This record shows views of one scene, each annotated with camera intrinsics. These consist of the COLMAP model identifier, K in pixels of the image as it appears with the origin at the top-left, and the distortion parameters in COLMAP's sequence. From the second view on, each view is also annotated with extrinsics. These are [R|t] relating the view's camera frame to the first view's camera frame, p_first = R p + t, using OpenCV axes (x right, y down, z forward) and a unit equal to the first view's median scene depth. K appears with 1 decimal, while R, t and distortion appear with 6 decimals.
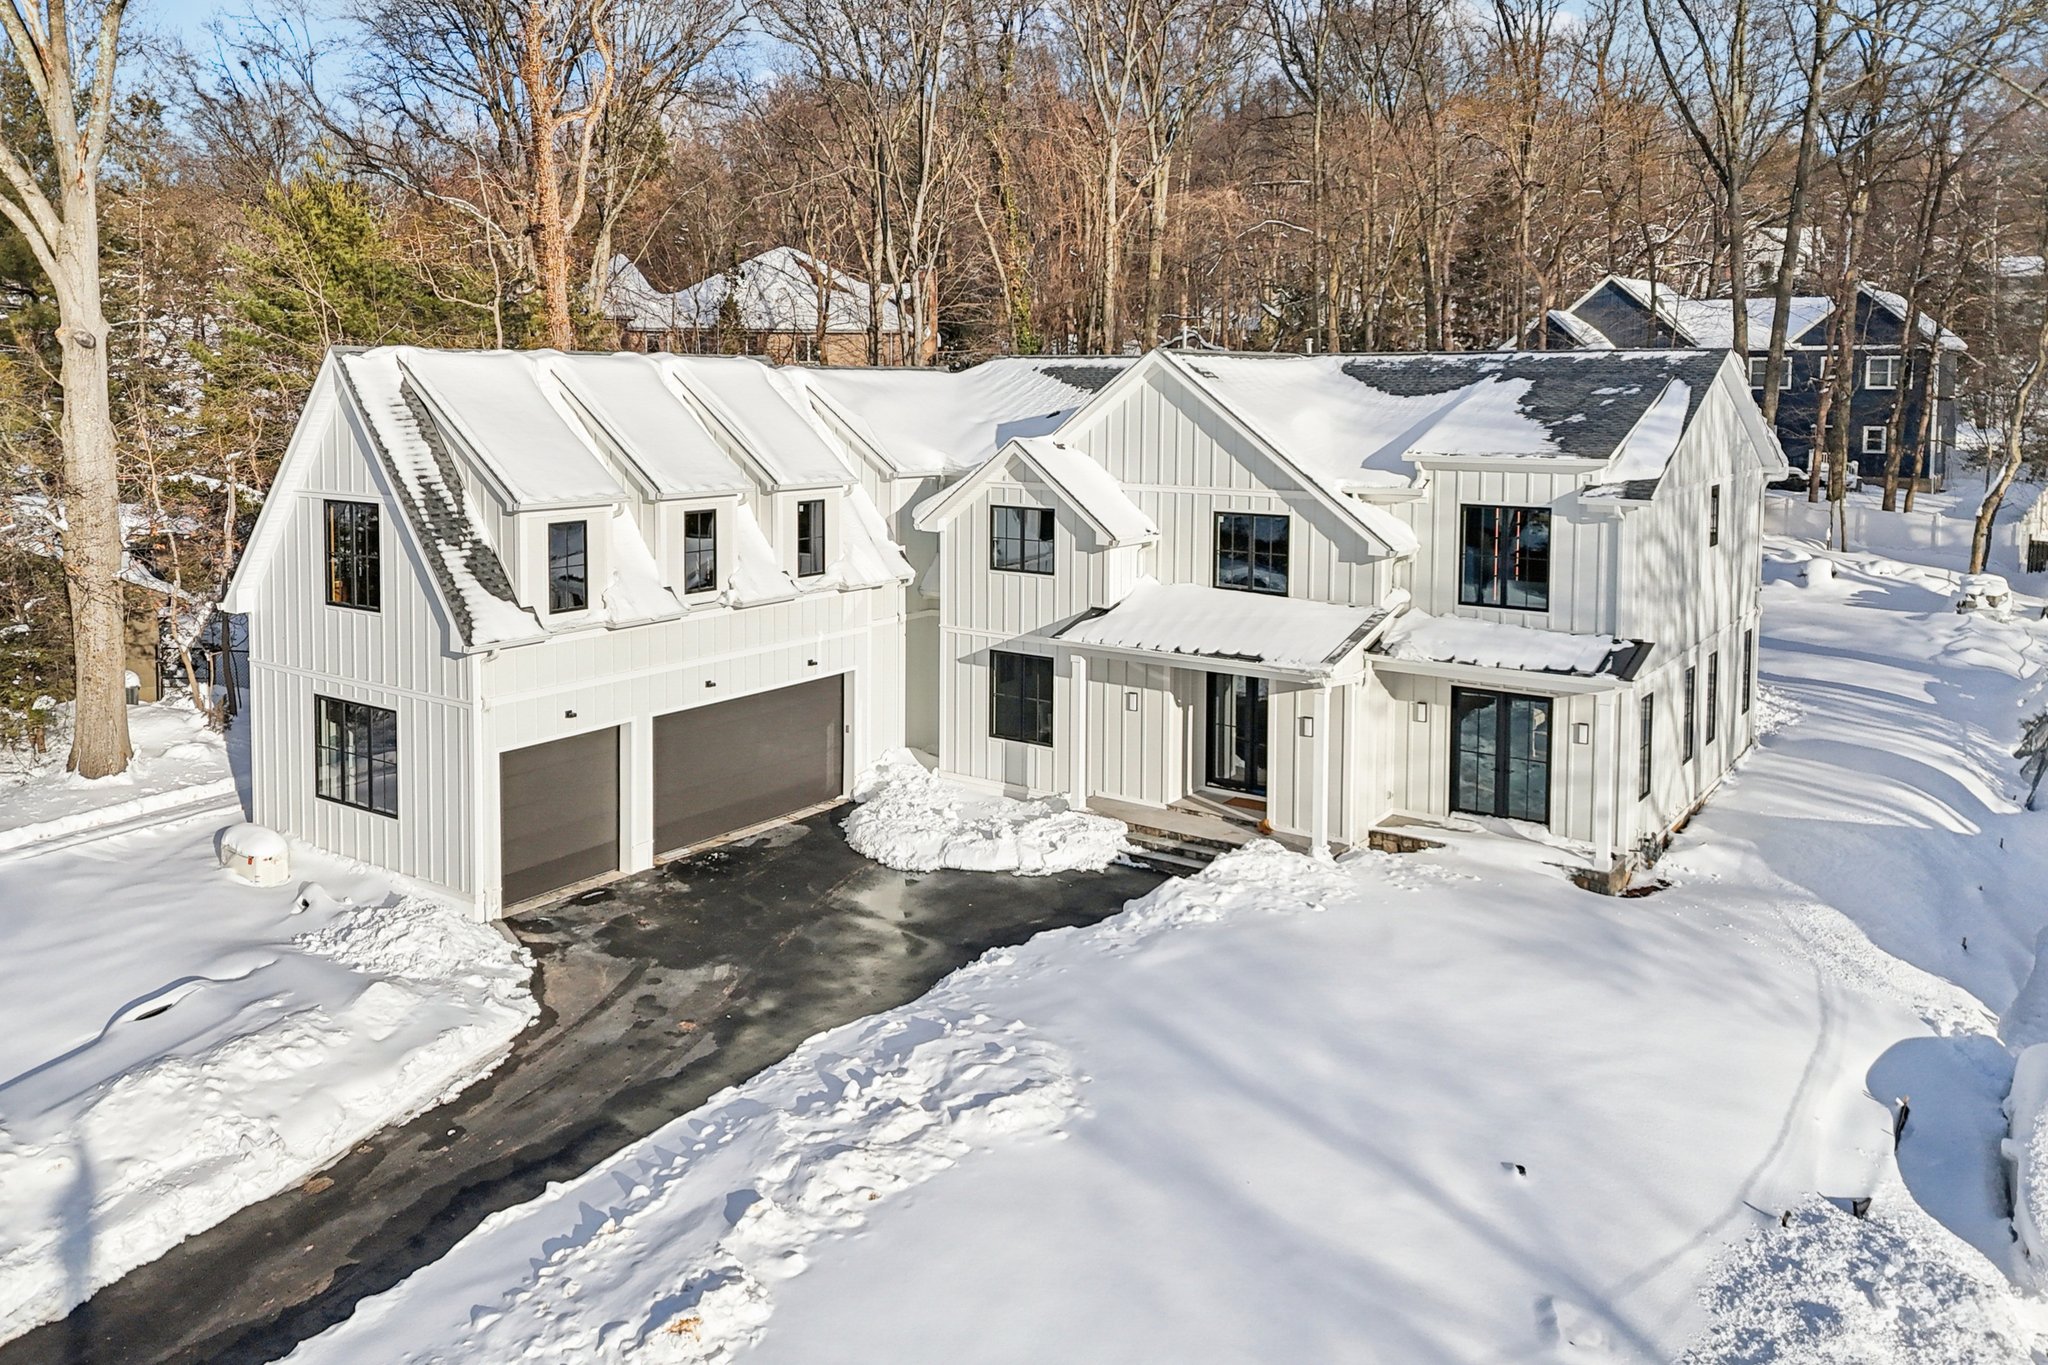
lens RADIAL K [[1569.8, 0, 1018.2], [0, 1569.8, 469.1], [0, 0, 1]] dist [0.039547, -0.014349]
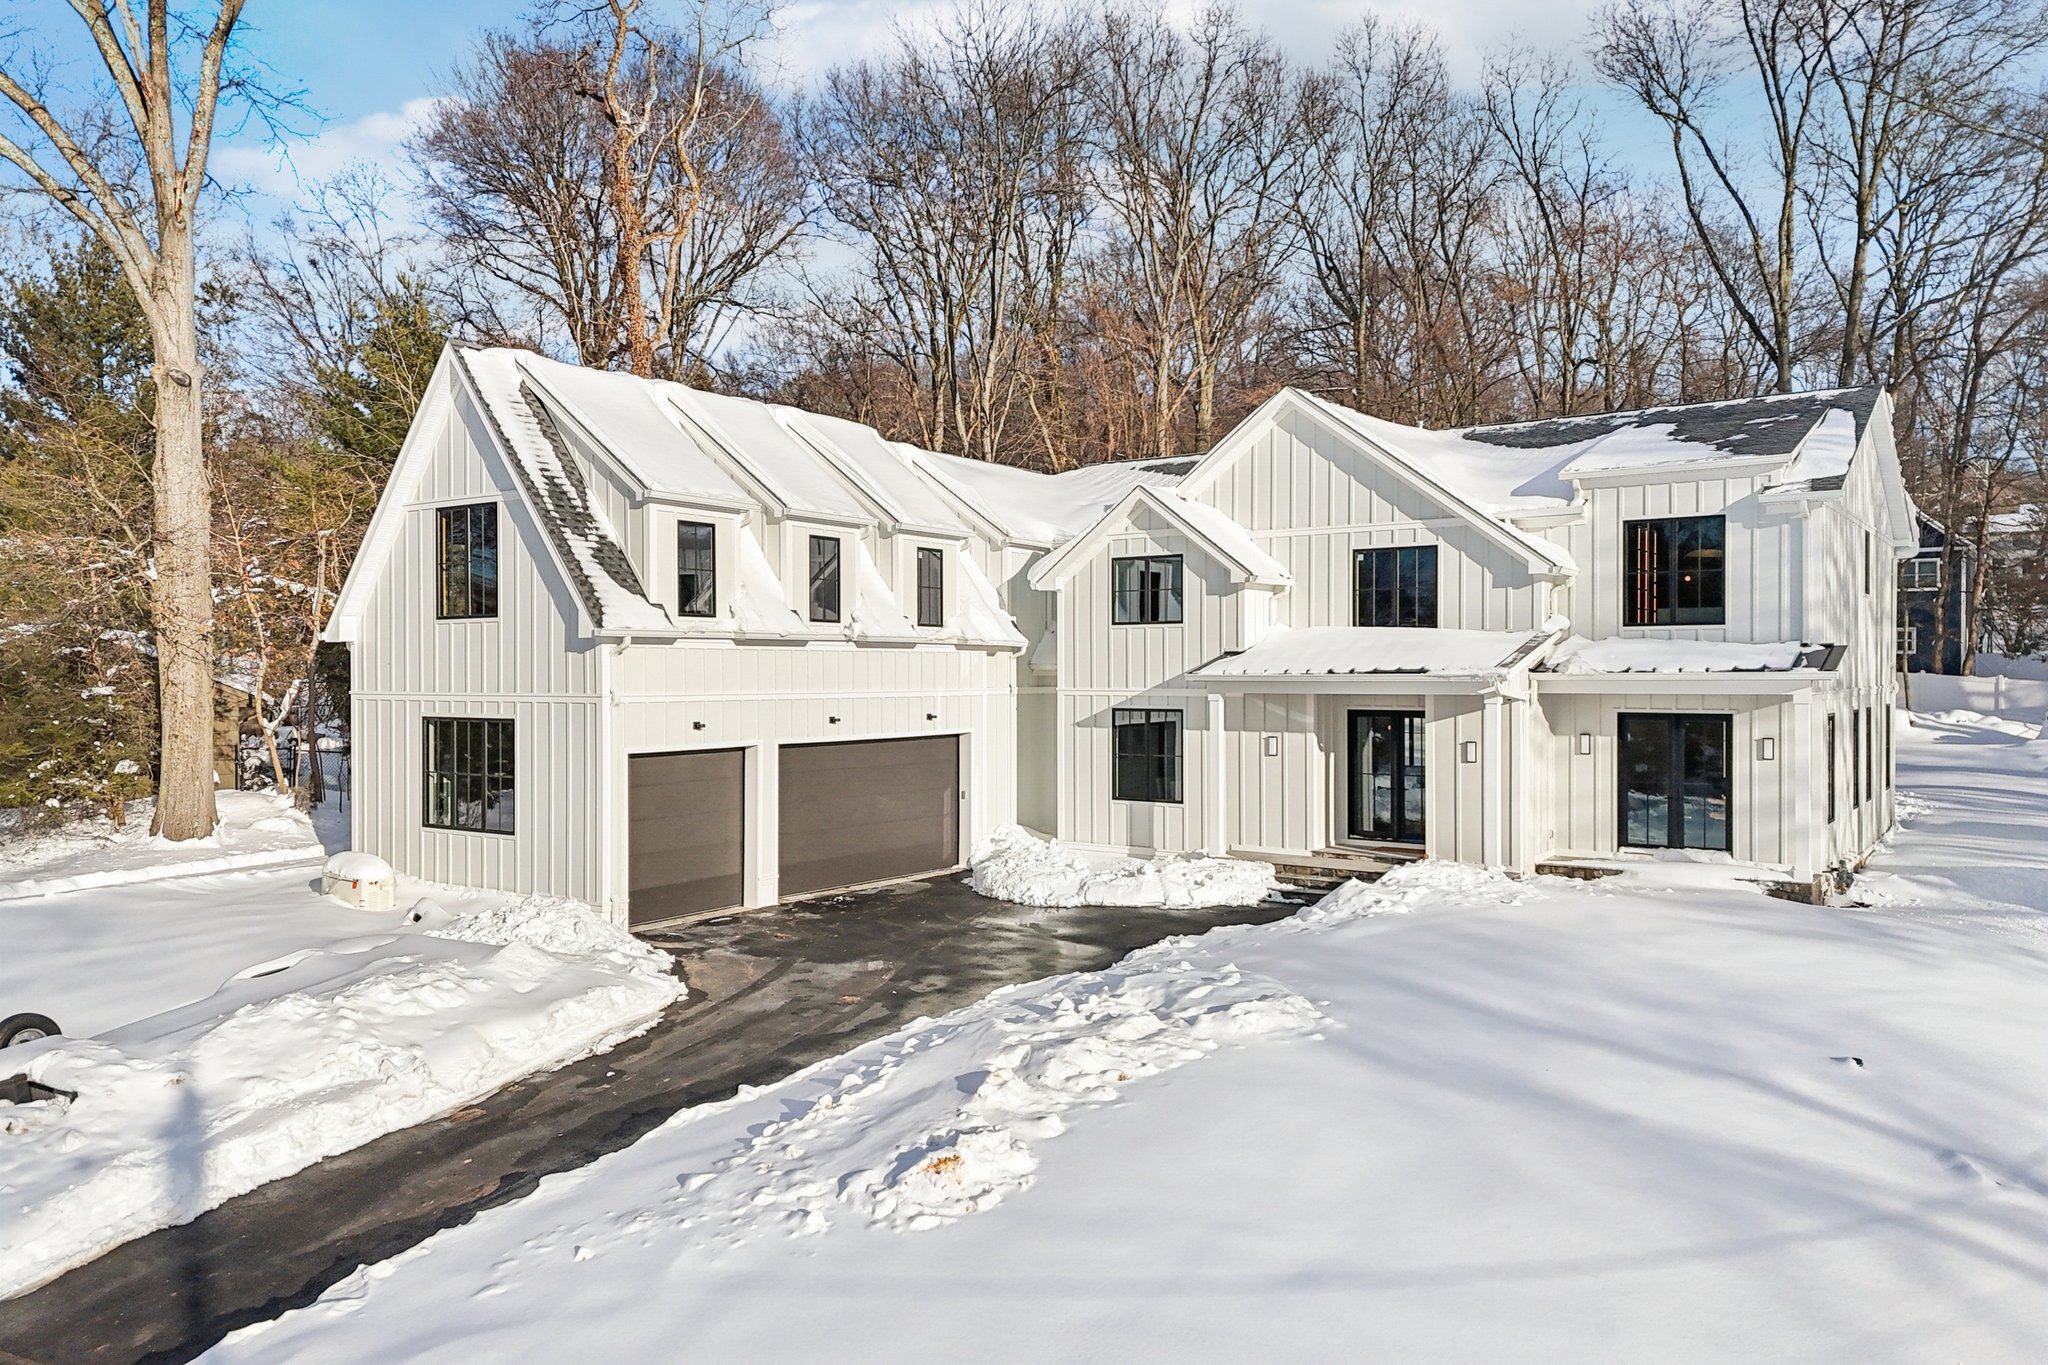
lens RADIAL K [[1496.9, 0, 1024.0], [0, 1496.9, 682.5], [0, 0, 1]] dist [0.043338, -0.010169]
pose [[0.999978, -0.005041, 0.004210, -0.089221], [0.005258, 0.998561, -0.053375, 0.172011], [-0.003935, 0.053396, 0.998566, 0.098116]]
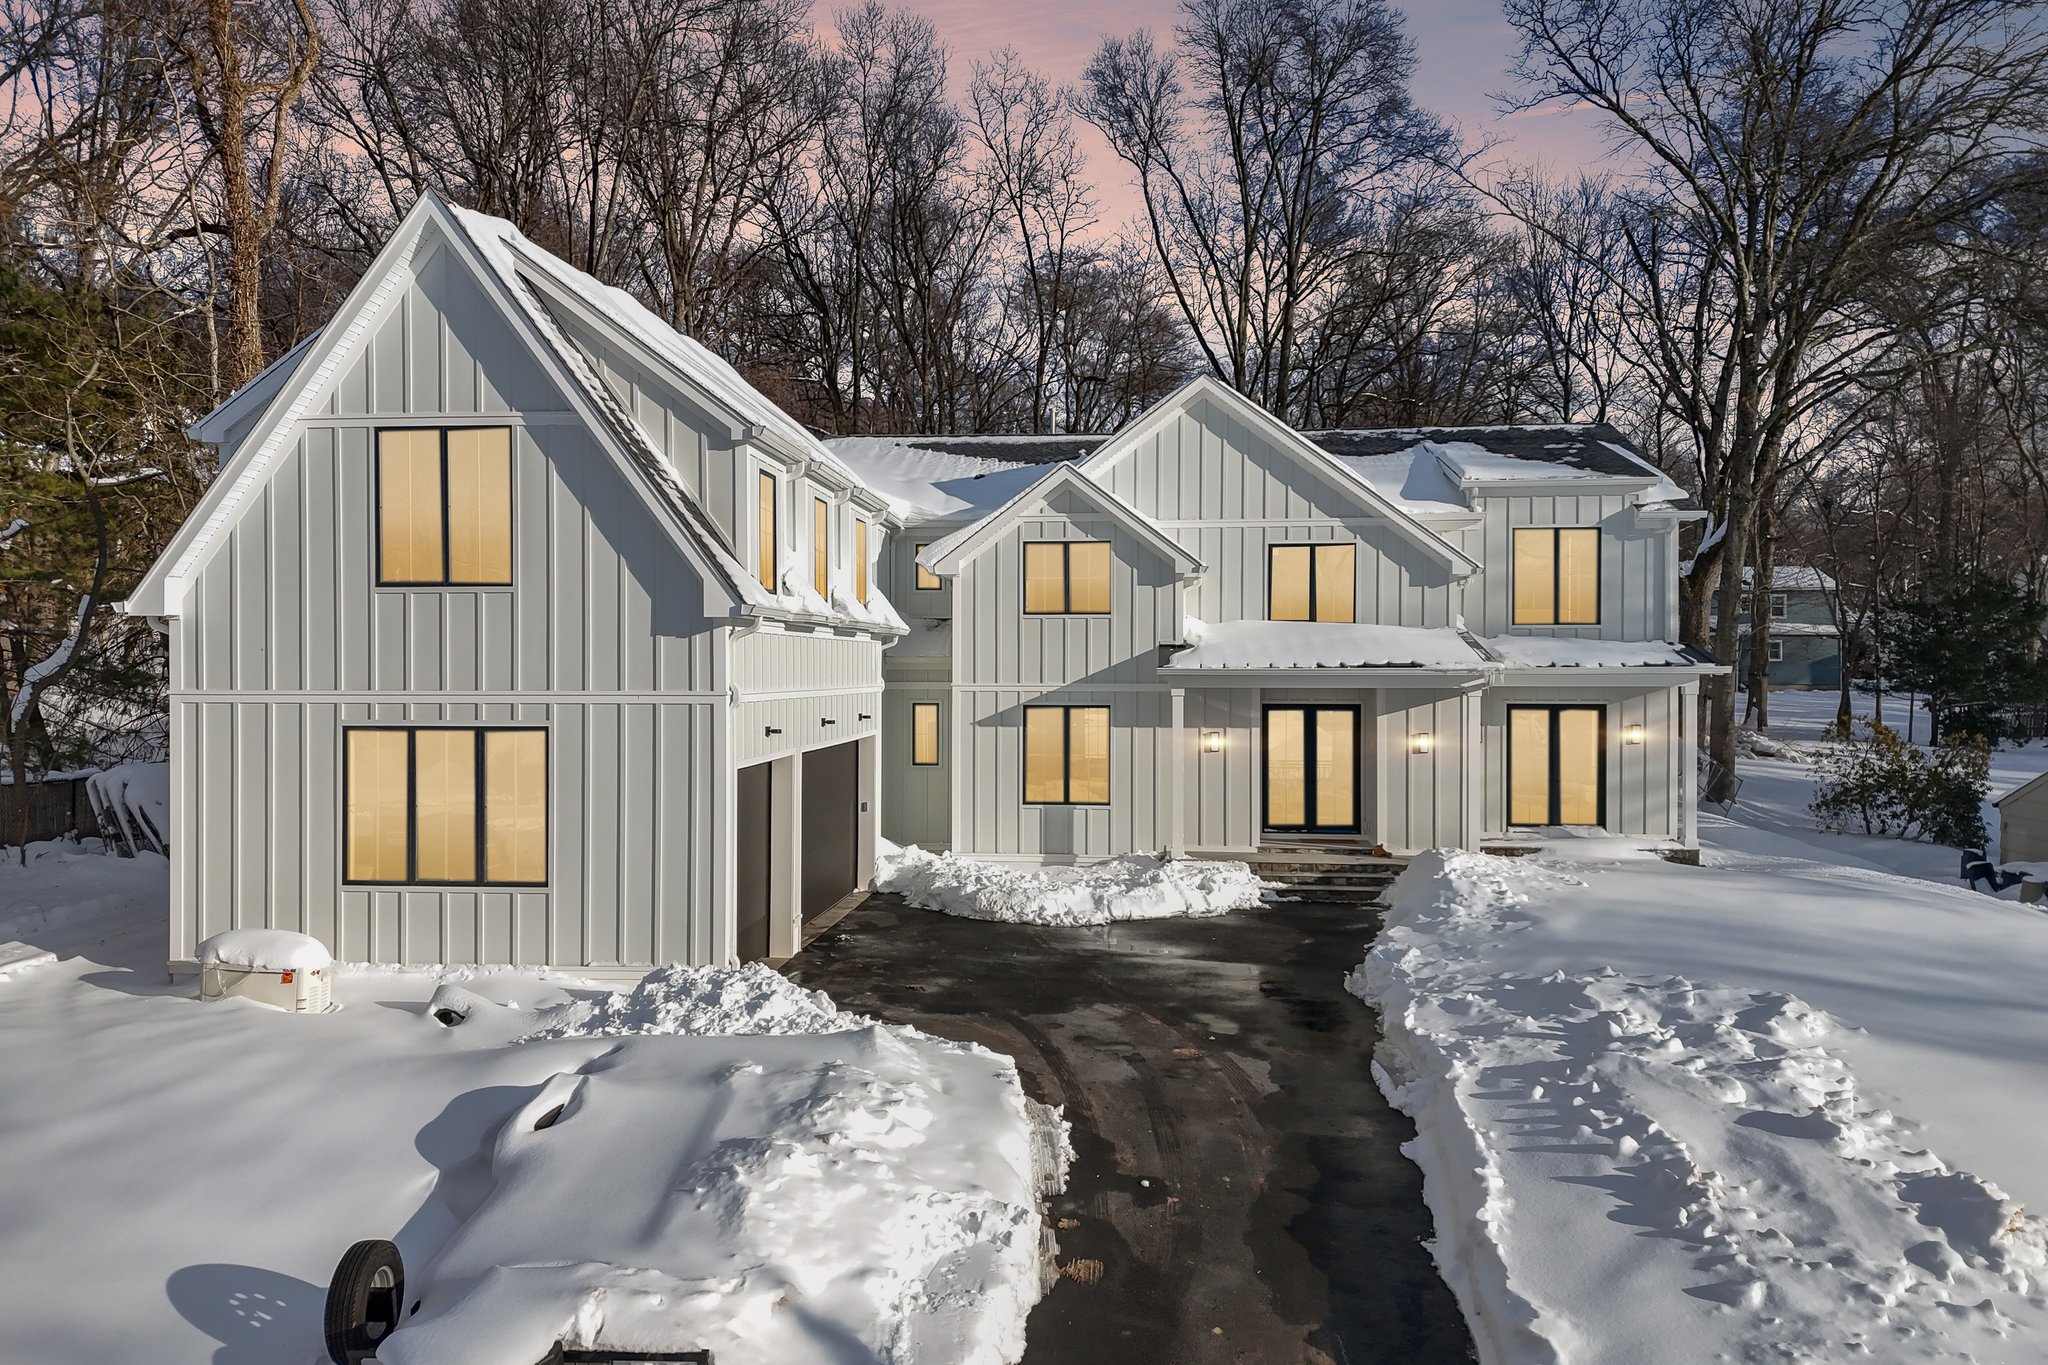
lens RADIAL K [[1490.9, 0, 1021.0], [0, 1490.9, 690.3], [0, 0, 1]] dist [0.045948, -0.001404]
pose [[0.864425, -0.010287, 0.502657, -0.513627], [0.032971, 0.998798, -0.036259, 0.159181], [-0.501680, 0.047916, 0.863725, 0.320285]]
